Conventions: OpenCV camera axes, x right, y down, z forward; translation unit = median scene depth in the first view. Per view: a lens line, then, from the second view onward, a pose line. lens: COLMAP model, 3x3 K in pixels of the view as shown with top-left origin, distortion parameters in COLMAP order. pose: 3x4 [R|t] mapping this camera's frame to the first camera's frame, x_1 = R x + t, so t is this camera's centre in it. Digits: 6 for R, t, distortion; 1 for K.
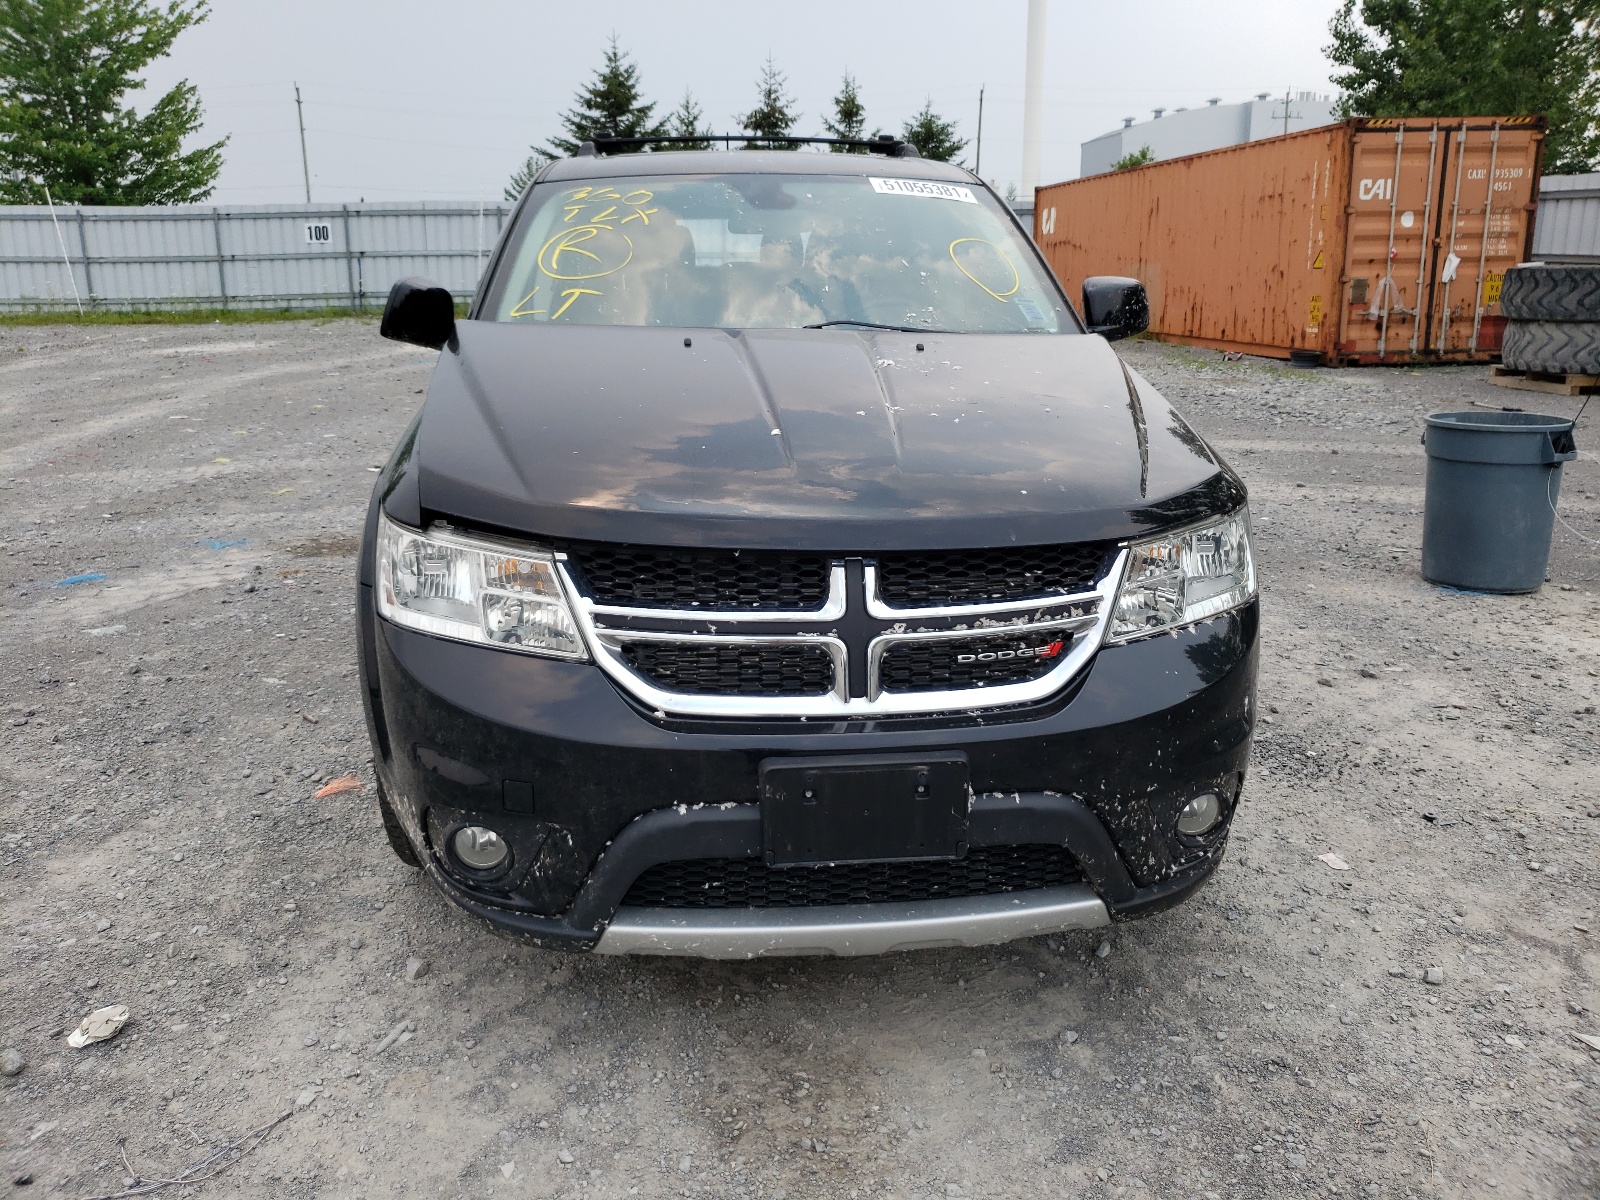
lens RADIAL K [[1285.2, 0, 800.0], [0, 1285.2, 600.0], [0, 0, 1]] dist [-0.030162, 0.068395]
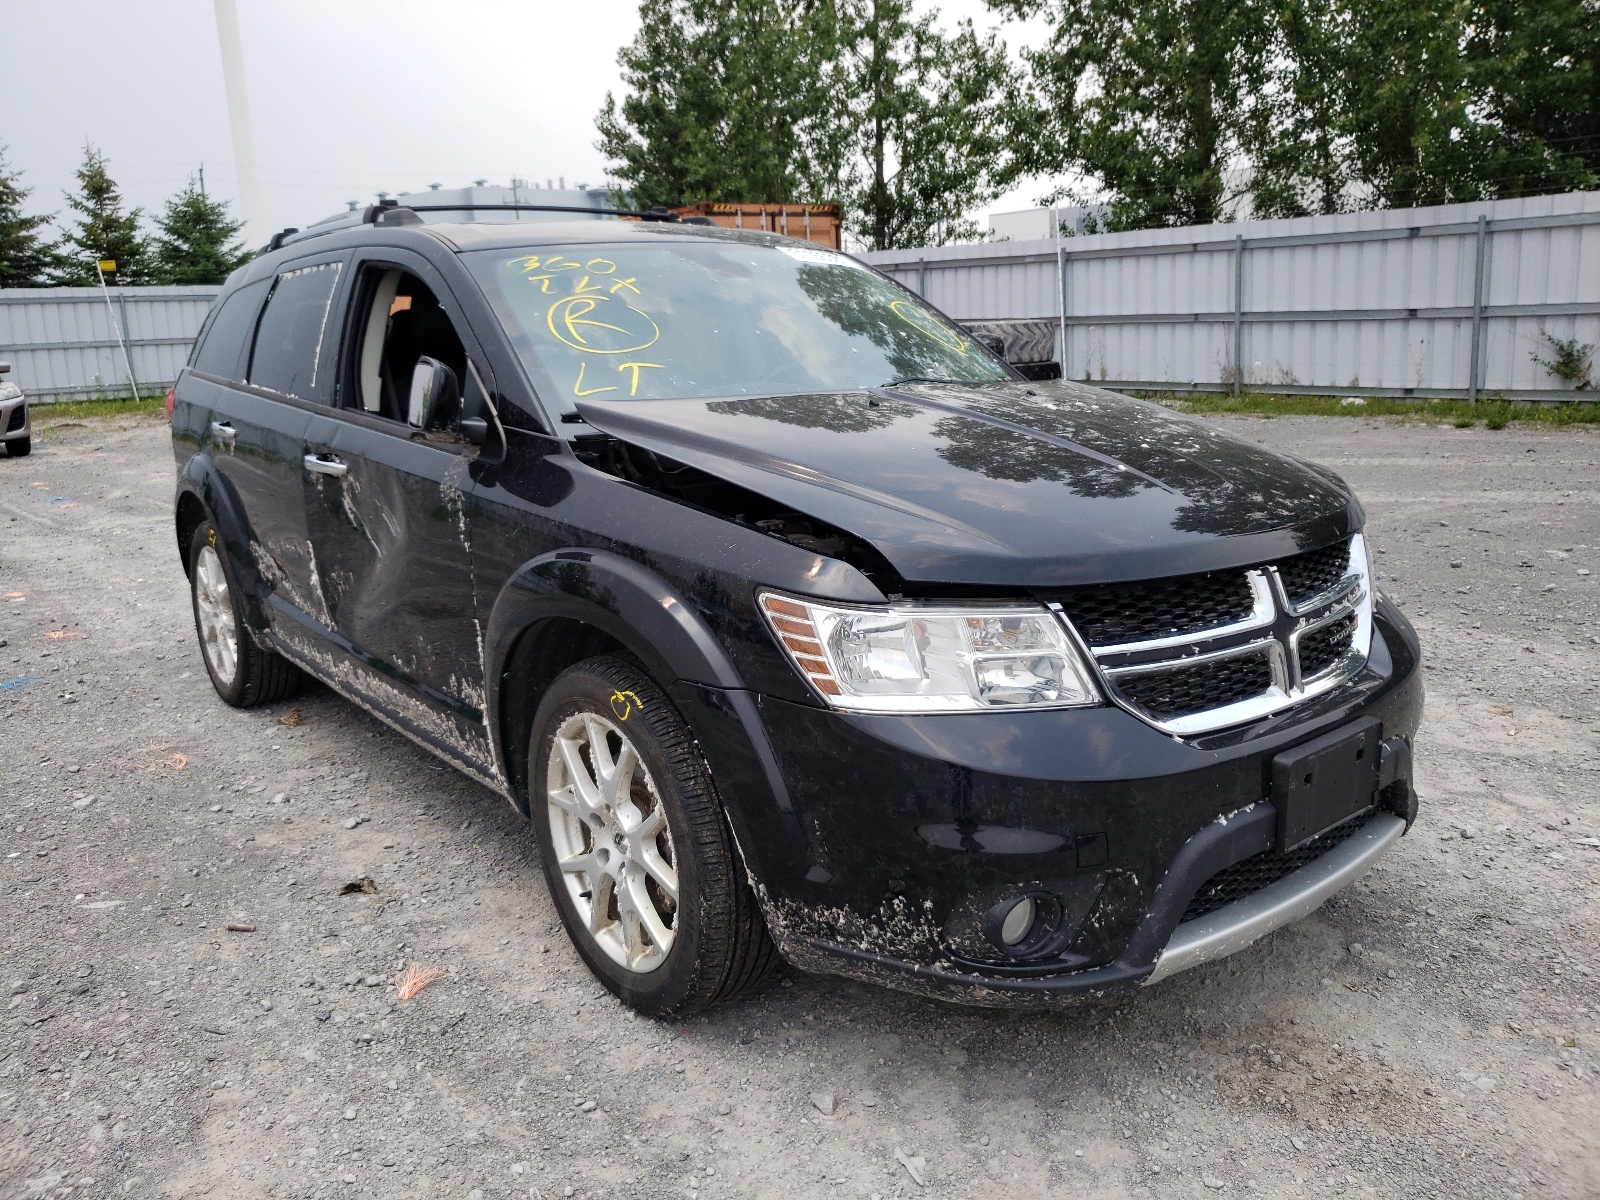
lens RADIAL K [[1285.2, 0, 800.0], [0, 1285.2, 600.0], [0, 0, 1]] dist [-0.030162, 0.068395]
pose [[0.832949, -0.148215, 0.533130, -0.560753], [0.179575, 0.983719, -0.007081, -0.043426], [-0.523401, 0.101635, 0.846004, 0.159618]]
